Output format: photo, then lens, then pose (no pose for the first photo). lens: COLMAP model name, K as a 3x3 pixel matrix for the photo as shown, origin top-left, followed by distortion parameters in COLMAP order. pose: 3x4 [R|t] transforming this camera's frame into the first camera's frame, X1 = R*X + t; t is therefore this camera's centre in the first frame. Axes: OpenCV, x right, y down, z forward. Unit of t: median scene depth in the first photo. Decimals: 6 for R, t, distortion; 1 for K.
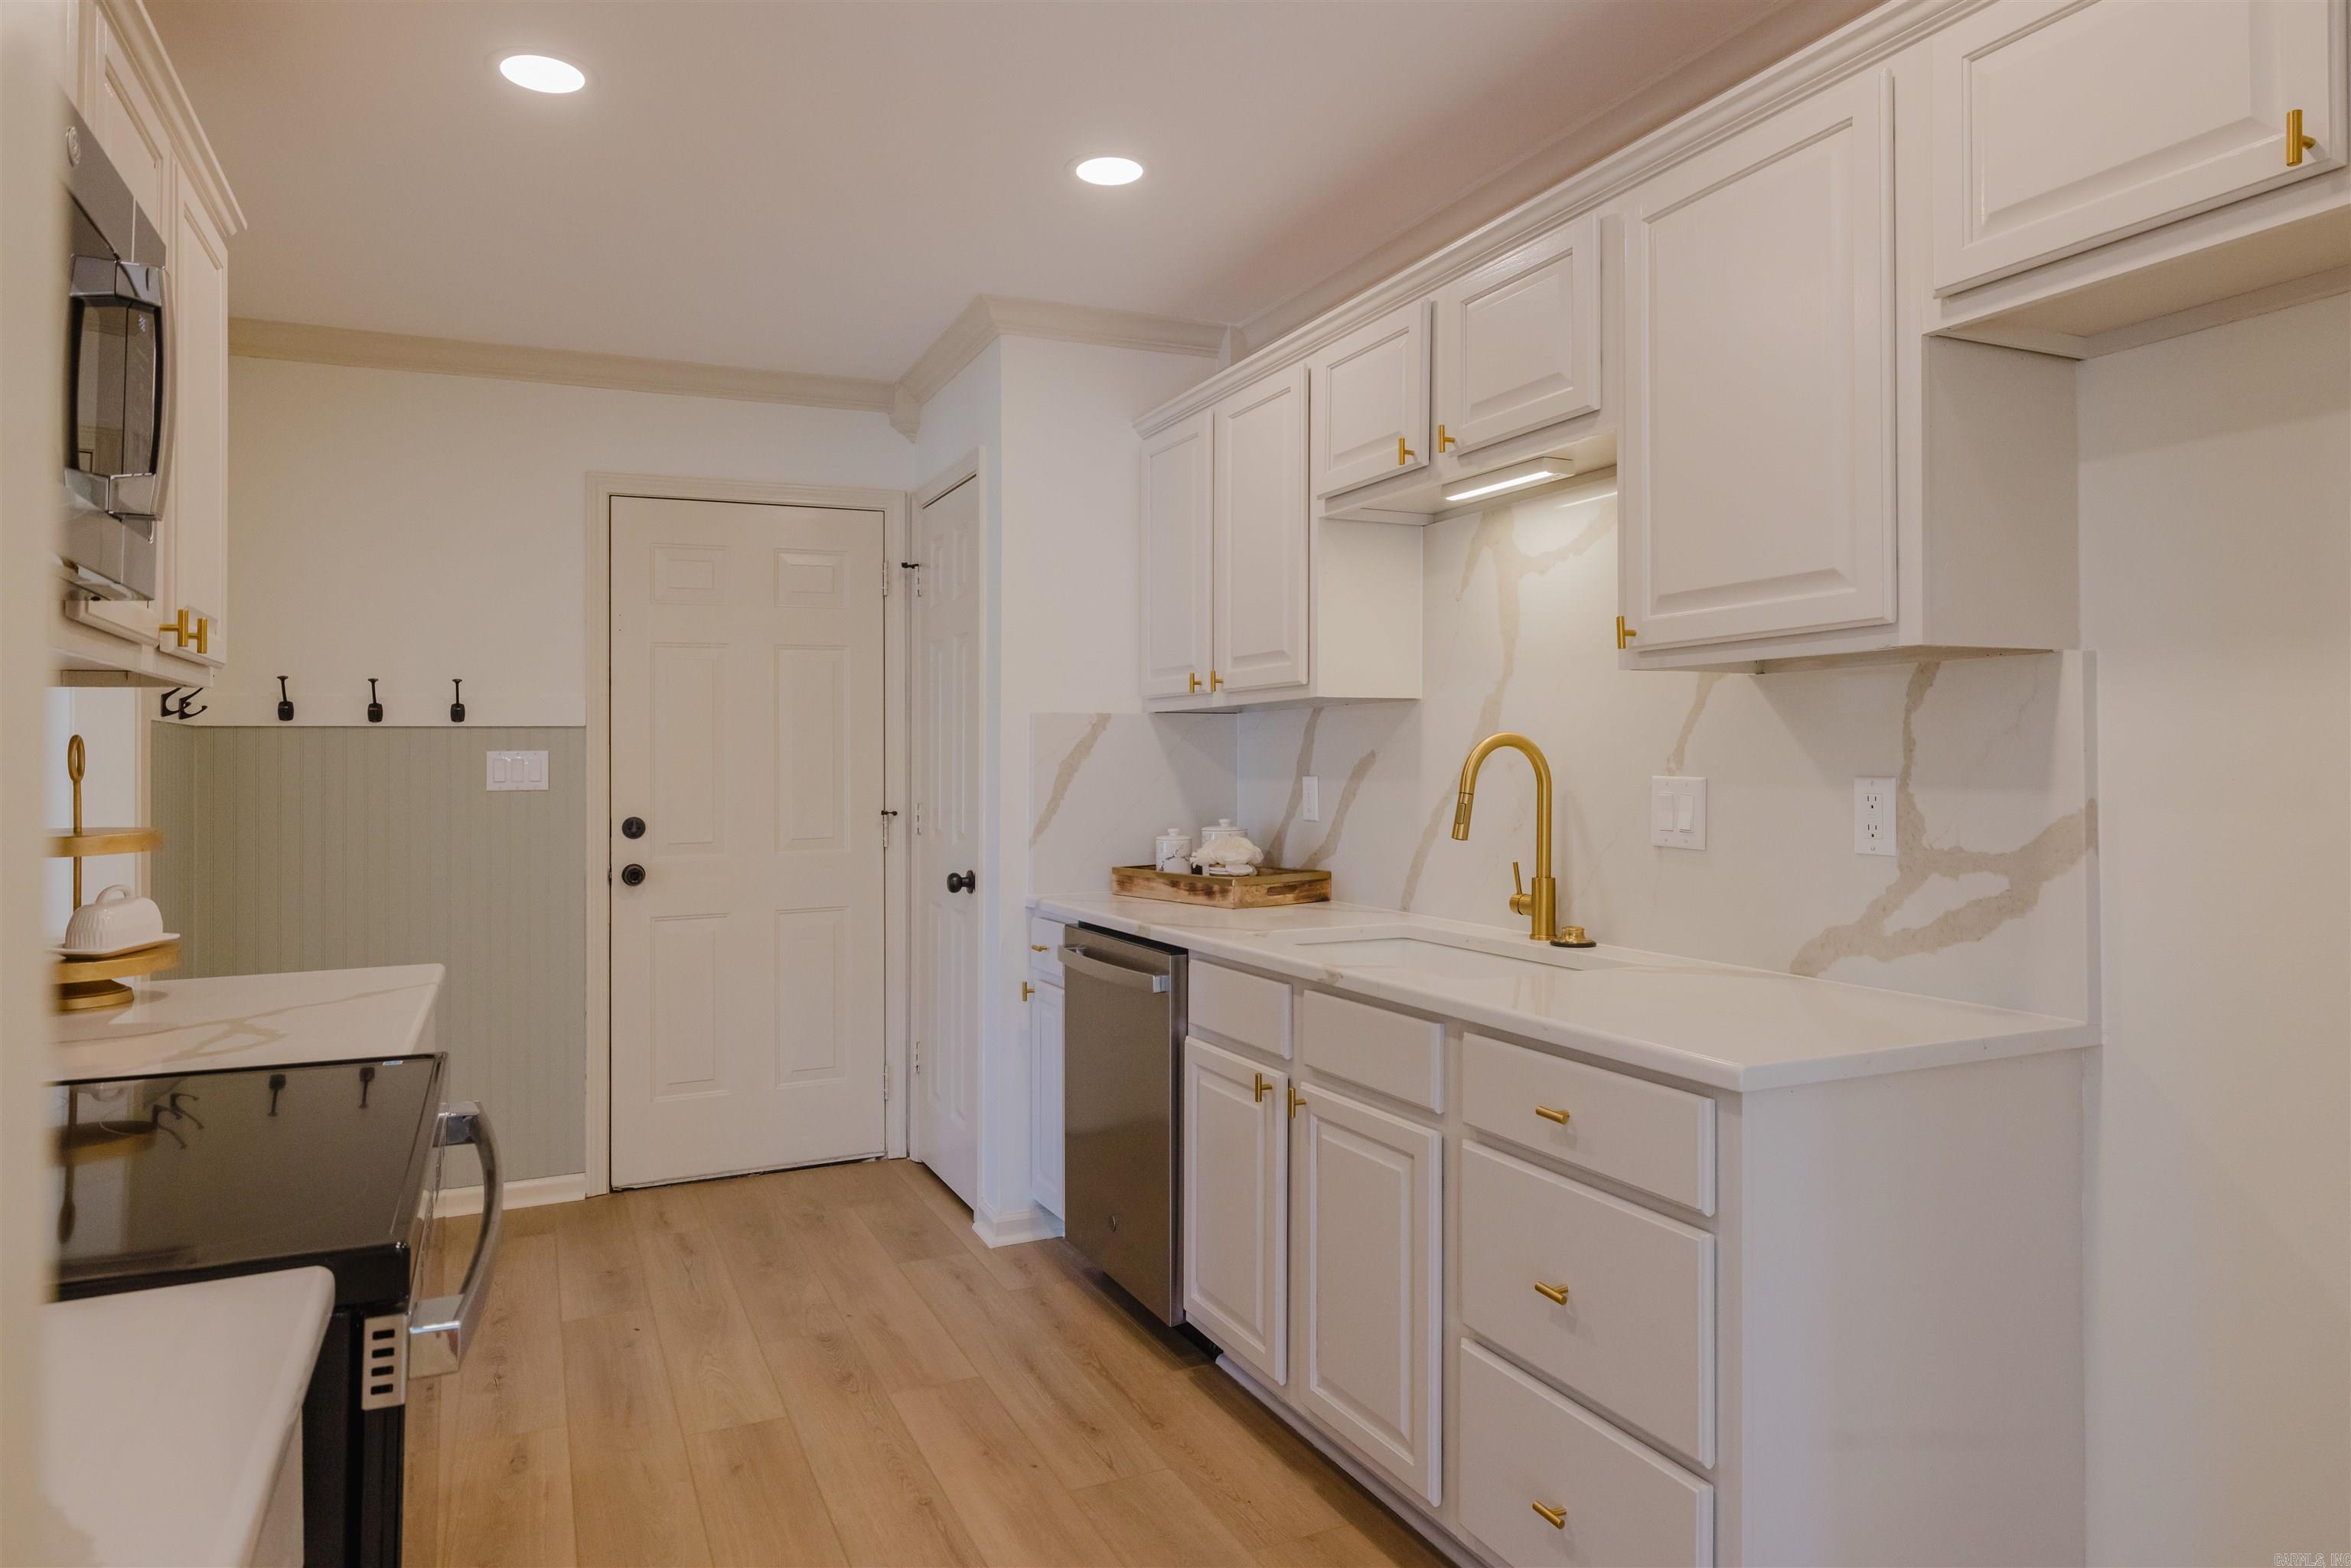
lens RADIAL K [[1426.1, 0, 1198.2], [0, 1426.1, 723.5], [0, 0, 1]] dist [-0.004675, 0.000654]
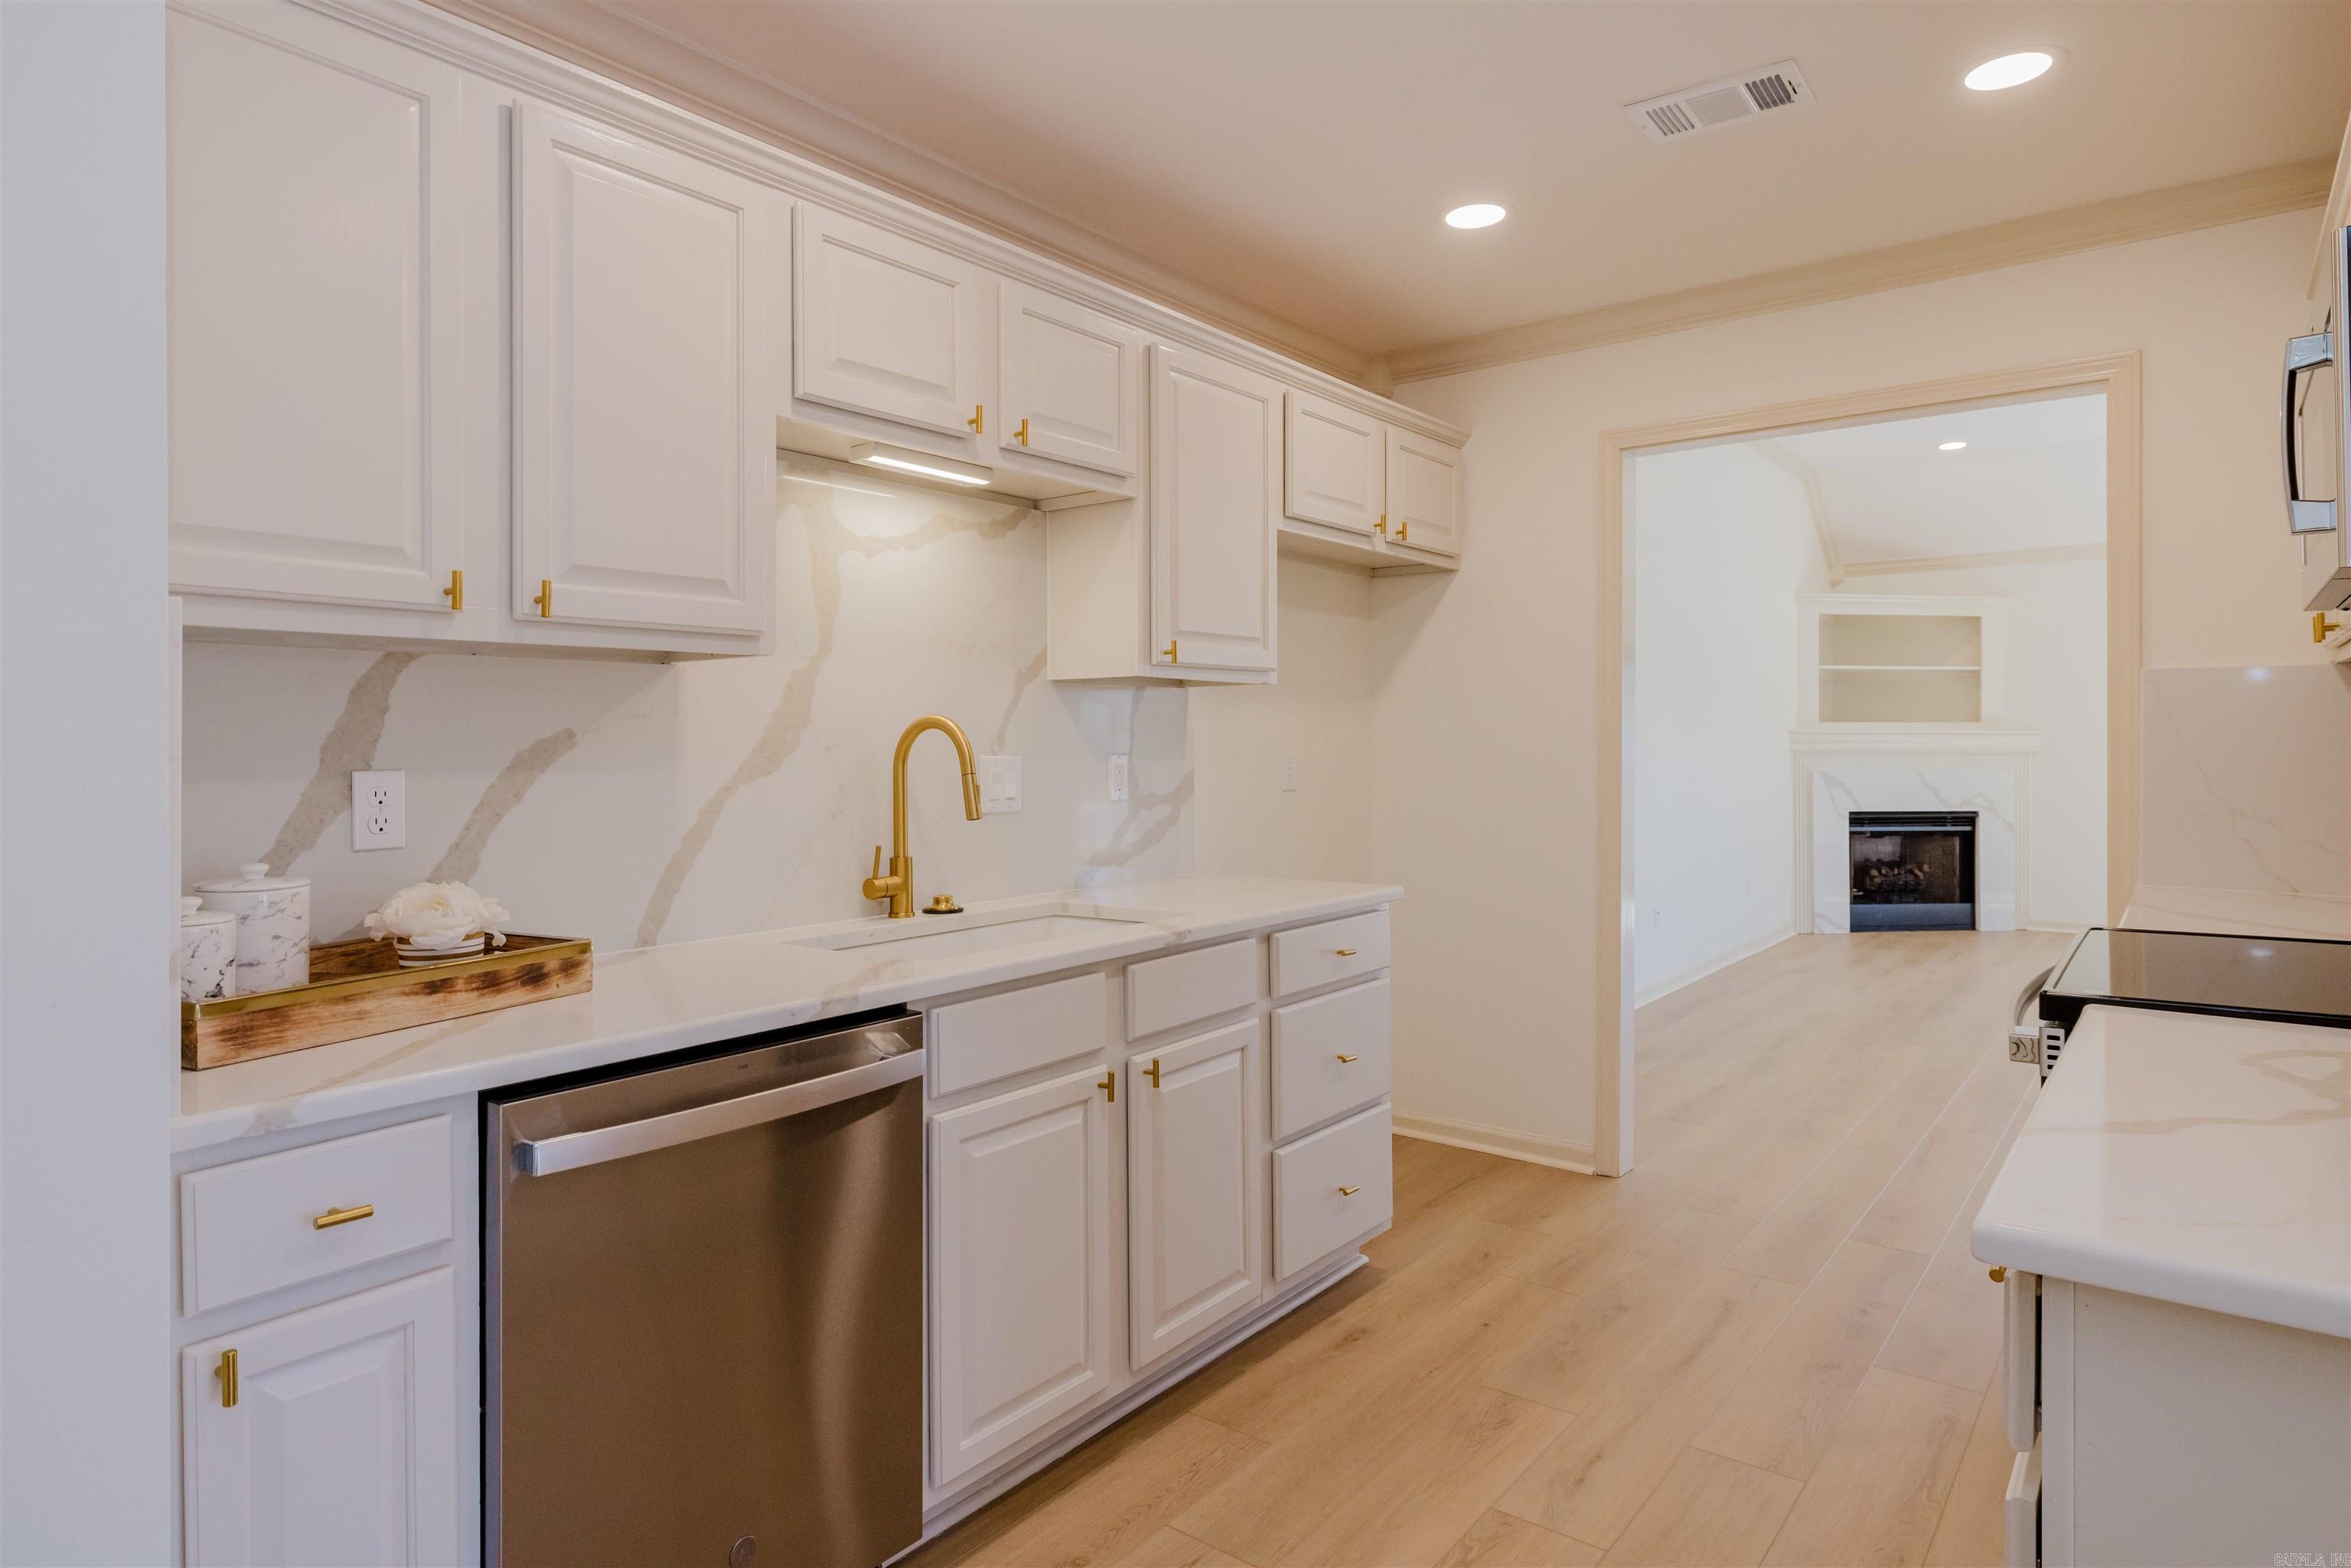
lens RADIAL K [[1342.5, 0, 1171.9], [0, 1342.5, 754.8], [0, 0, 1]] dist [-0.002561, 0.003666]
pose [[-0.451570, 0.004062, 0.892226, -0.573562], [-0.012497, 0.999863, -0.010877, 0.034473], [-0.892148, -0.016062, -0.451458, 1.022639]]
